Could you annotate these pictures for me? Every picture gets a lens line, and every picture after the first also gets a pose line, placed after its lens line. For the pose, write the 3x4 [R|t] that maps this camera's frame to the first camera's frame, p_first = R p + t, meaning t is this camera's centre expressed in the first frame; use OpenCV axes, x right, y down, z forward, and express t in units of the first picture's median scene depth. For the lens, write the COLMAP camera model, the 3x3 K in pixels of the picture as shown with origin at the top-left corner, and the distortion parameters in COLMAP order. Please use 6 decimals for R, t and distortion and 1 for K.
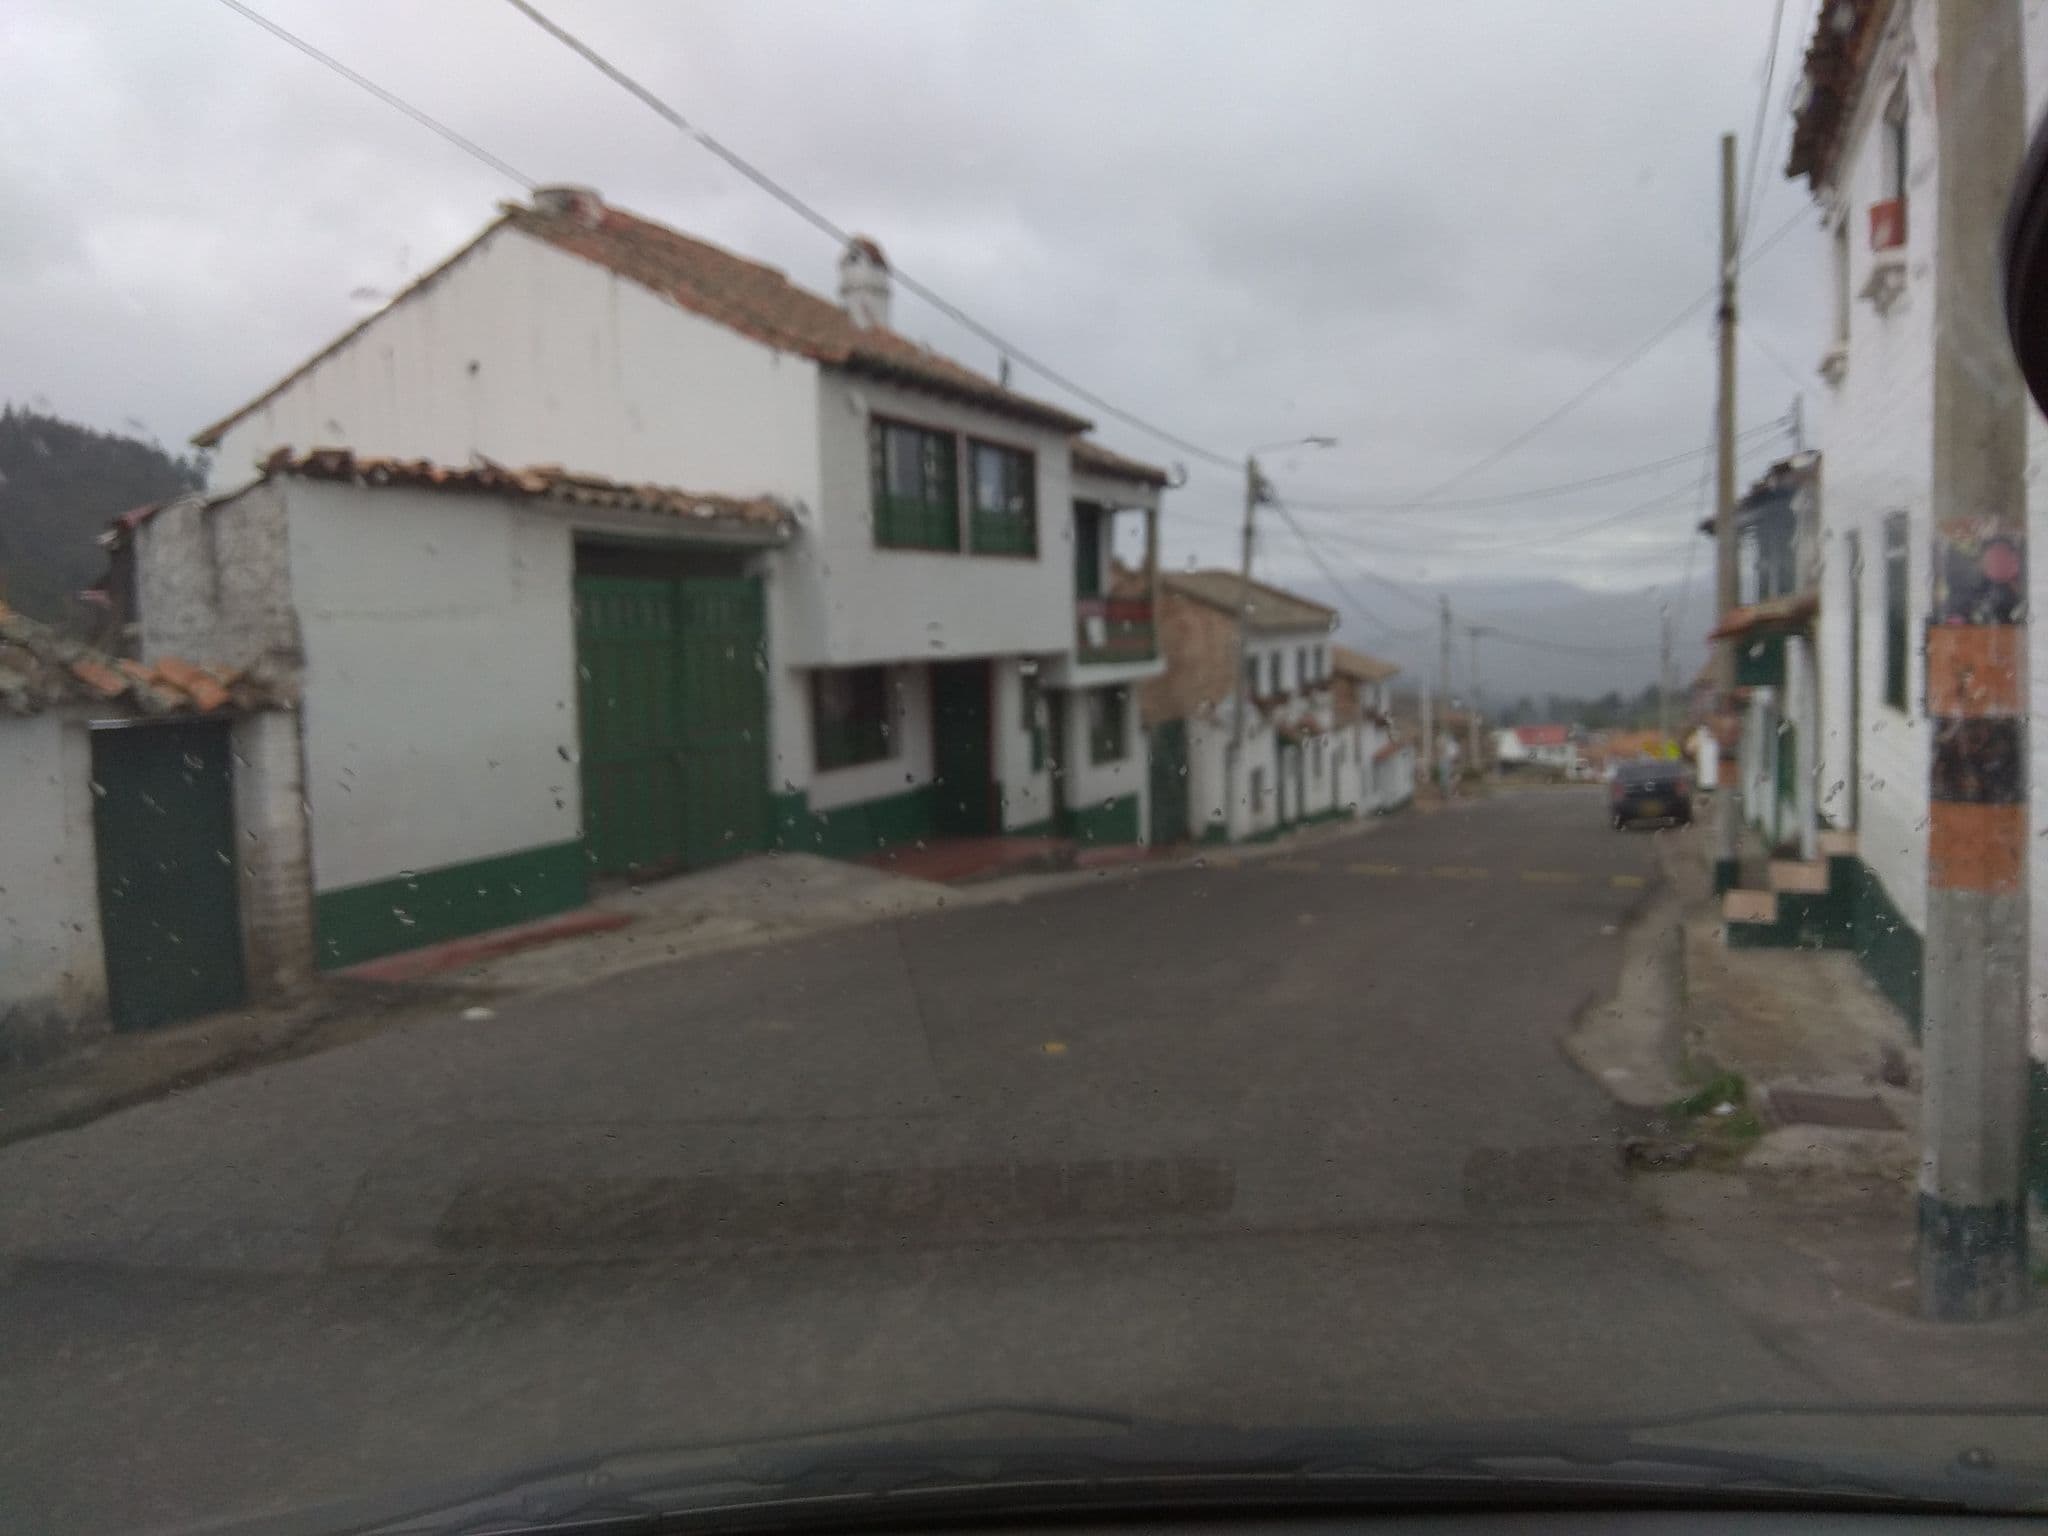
lens RADIAL K [[1197.4, 0, 1020.8], [0, 1197.4, 711.6], [0, 0, 1]] dist [0.002827, 0.000617]
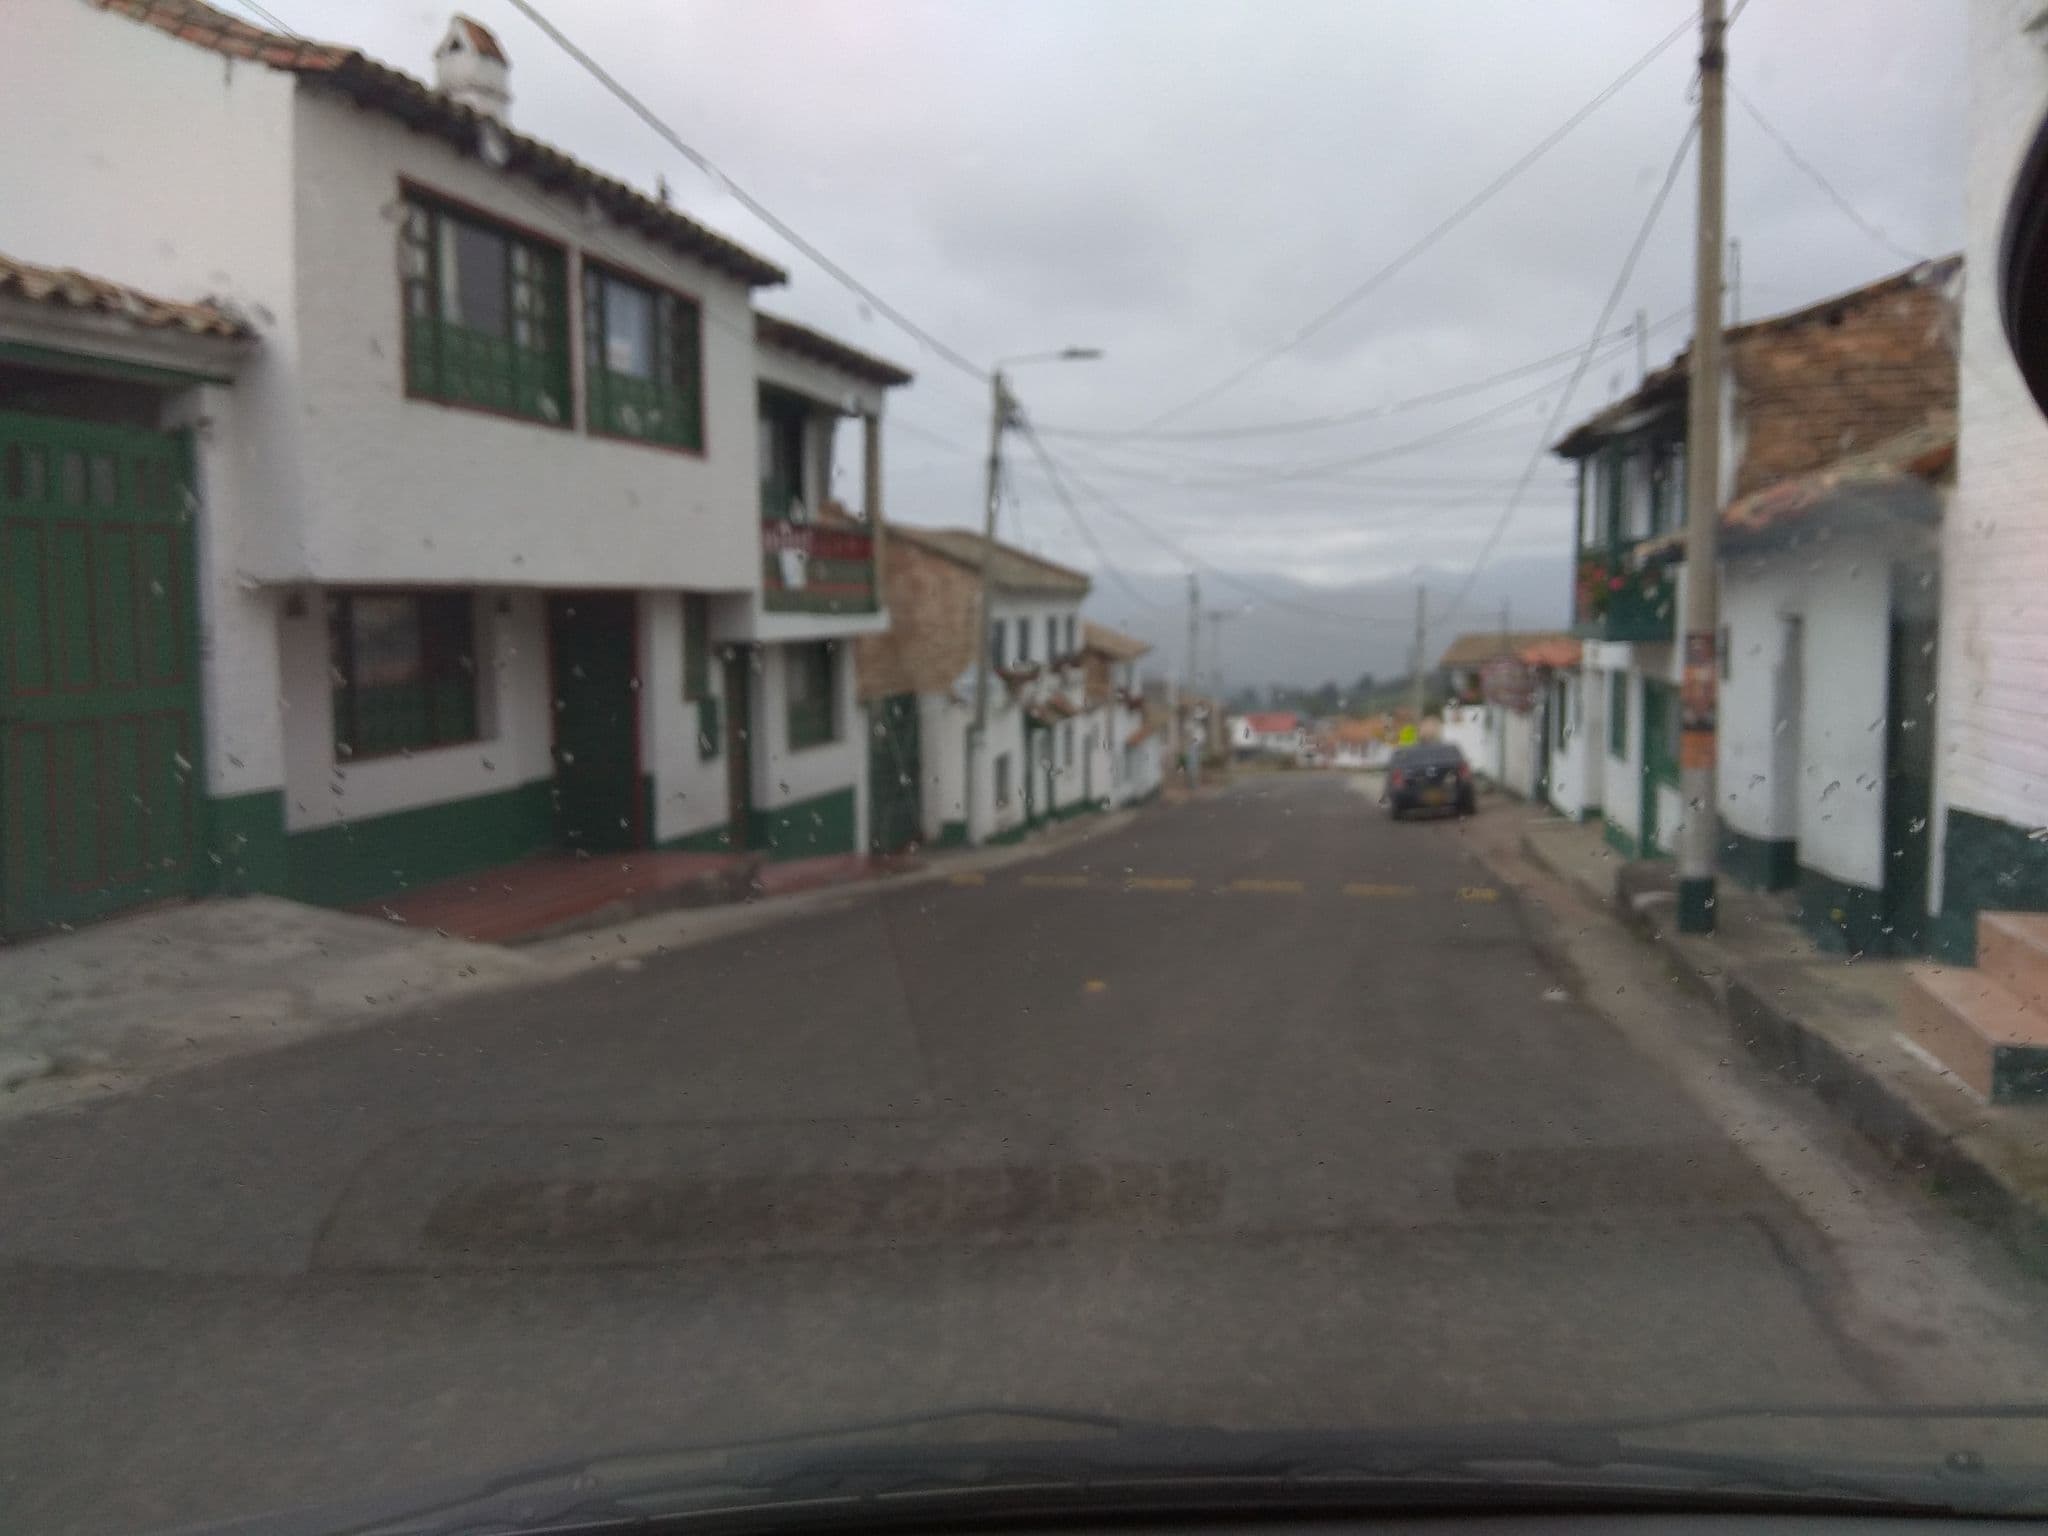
lens RADIAL K [[1197.4, 0, 1020.8], [0, 1197.4, 711.6], [0, 0, 1]] dist [0.002827, 0.000617]
pose [[0.976778, 0.001949, 0.214247, 0.033362], [-0.003711, 0.999963, 0.007823, 0.011725], [-0.214224, -0.008437, 0.976748, 0.199106]]
